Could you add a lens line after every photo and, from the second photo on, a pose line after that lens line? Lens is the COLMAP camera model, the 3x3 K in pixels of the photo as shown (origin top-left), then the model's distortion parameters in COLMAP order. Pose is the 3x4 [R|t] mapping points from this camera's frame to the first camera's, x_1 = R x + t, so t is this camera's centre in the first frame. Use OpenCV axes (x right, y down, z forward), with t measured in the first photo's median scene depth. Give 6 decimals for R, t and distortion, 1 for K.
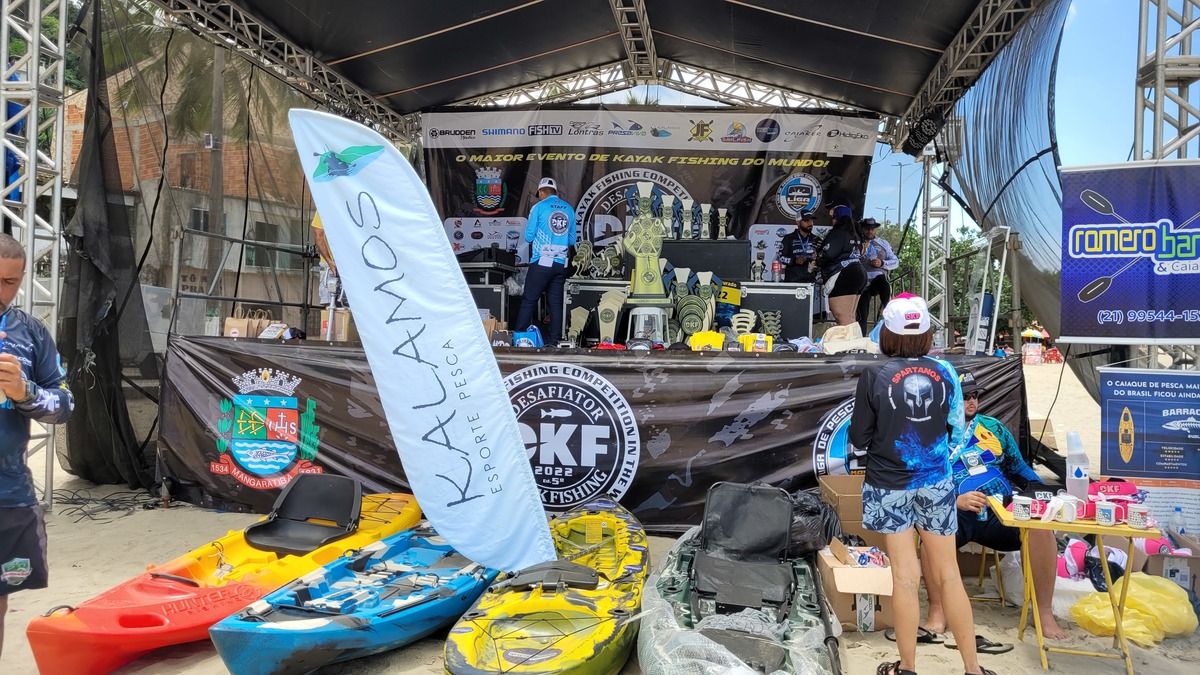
lens RADIAL K [[895.6, 0, 604.7], [0, 895.6, 340.7], [0, 0, 1]] dist [0.025781, -0.012594]
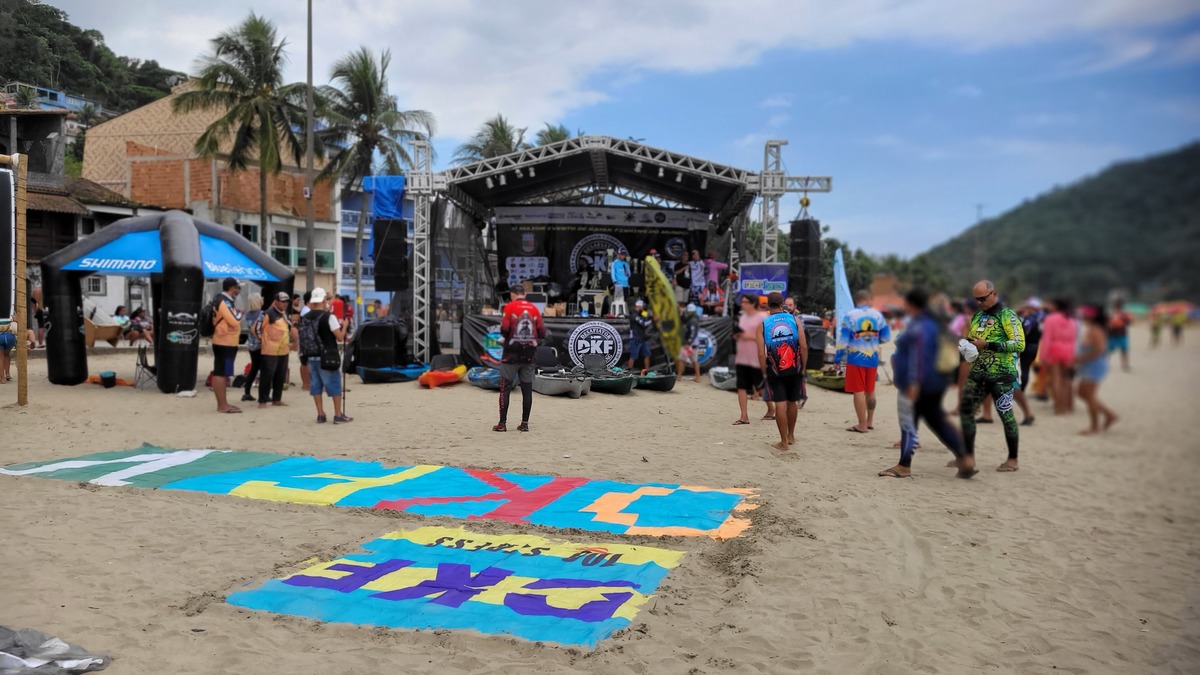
lens RADIAL K [[895.6, 0, 599.9], [0, 895.6, 336.6], [0, 0, 1]] dist [0.025781, -0.012594]
pose [[0.994124, -0.016048, 0.107050, -0.202701], [0.014052, 0.999714, 0.019374, 0.009250], [-0.107330, -0.017755, 0.994065, -1.156914]]
